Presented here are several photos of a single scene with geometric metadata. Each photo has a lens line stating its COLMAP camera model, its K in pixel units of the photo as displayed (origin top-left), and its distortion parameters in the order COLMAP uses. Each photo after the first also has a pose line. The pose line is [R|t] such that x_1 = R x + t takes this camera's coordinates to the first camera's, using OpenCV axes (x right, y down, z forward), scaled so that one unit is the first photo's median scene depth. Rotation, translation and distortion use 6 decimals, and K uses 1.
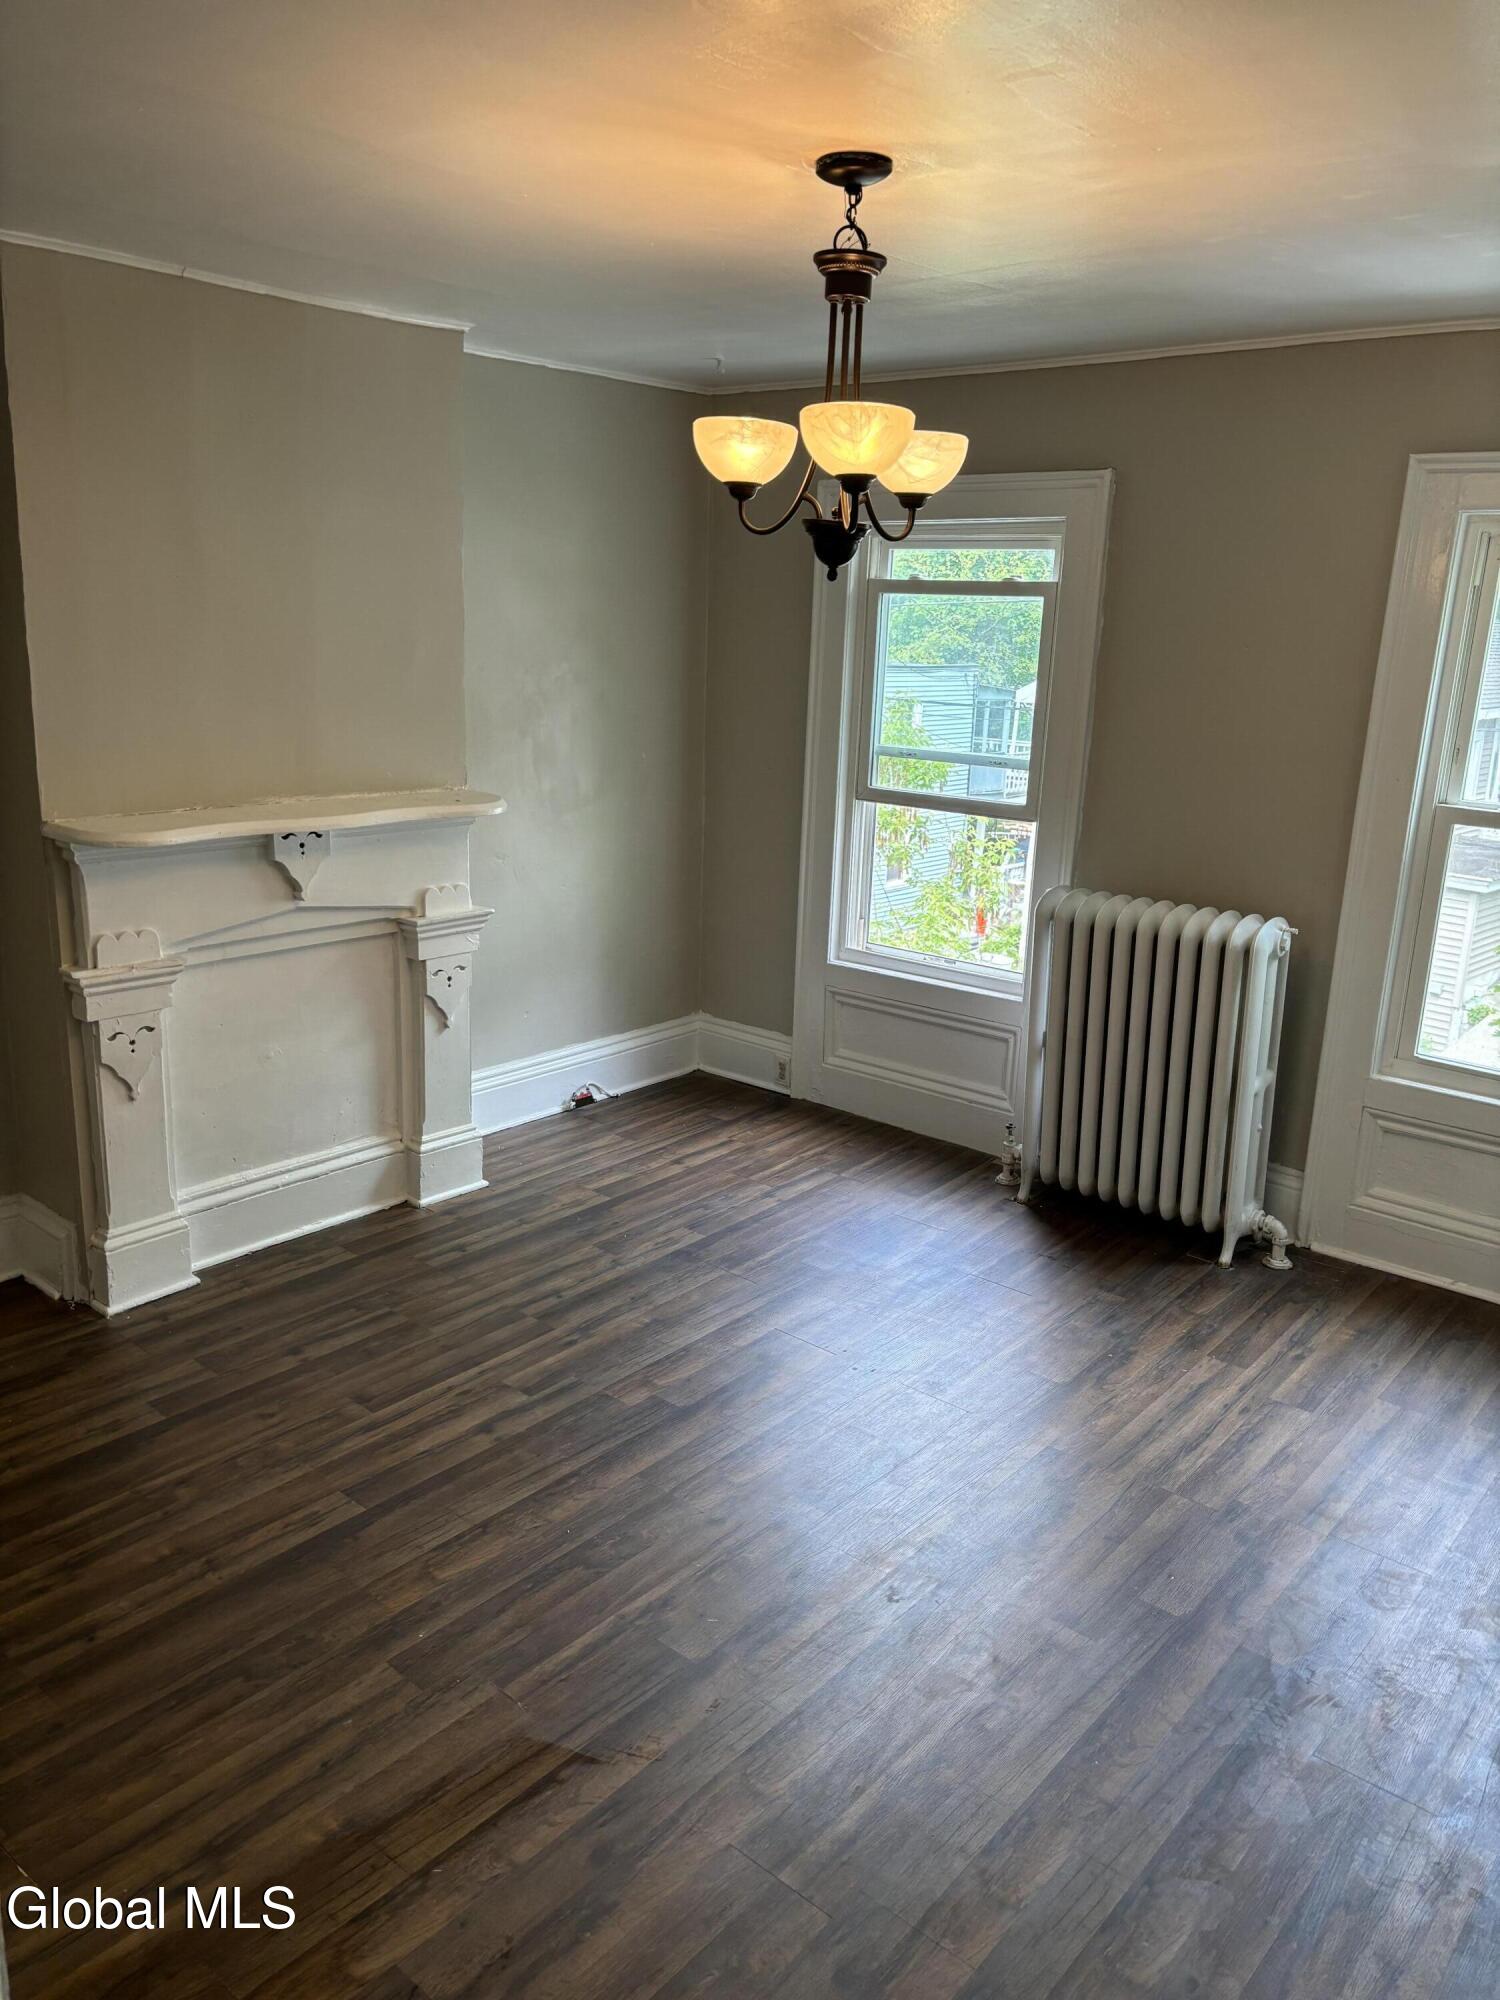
lens RADIAL K [[1557.1, 0, 753.1], [0, 1557.1, 1054.9], [0, 0, 1]] dist [0.001649, -0.002053]
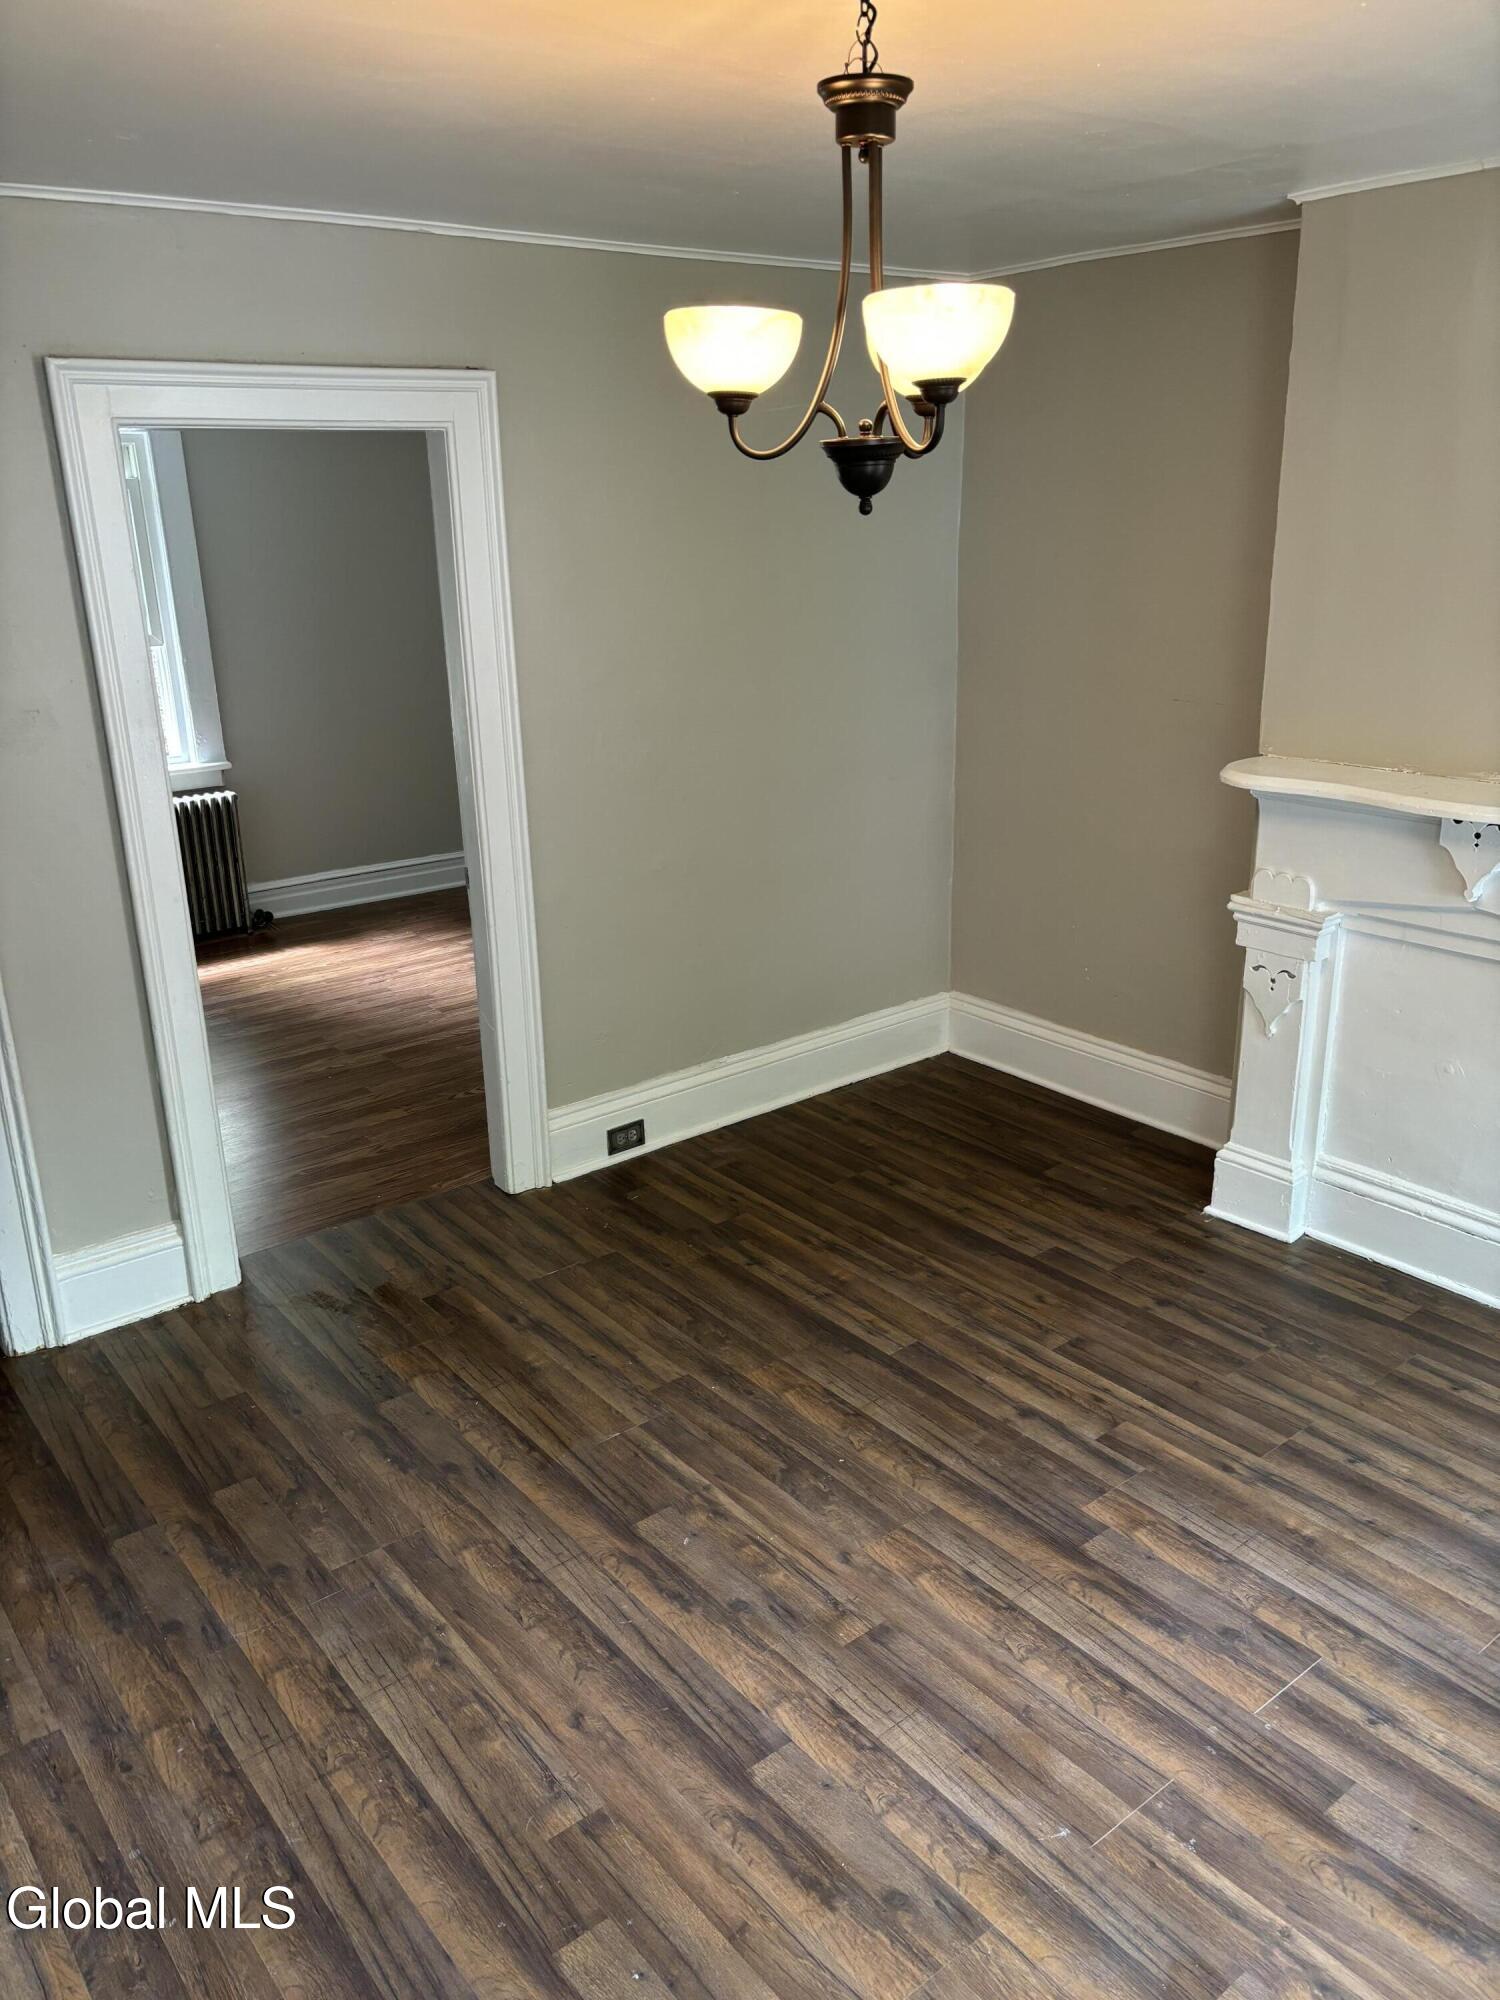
lens RADIAL K [[1504.8, 0, 750.0], [0, 1504.8, 1000.0], [0, 0, 1]] dist [0.025059, -0.000895]
pose [[-0.226129, 0.261091, -0.938455, 0.636287], [-0.259120, 0.912575, 0.316328, -0.228622], [0.939001, 0.314703, -0.138706, 0.841814]]
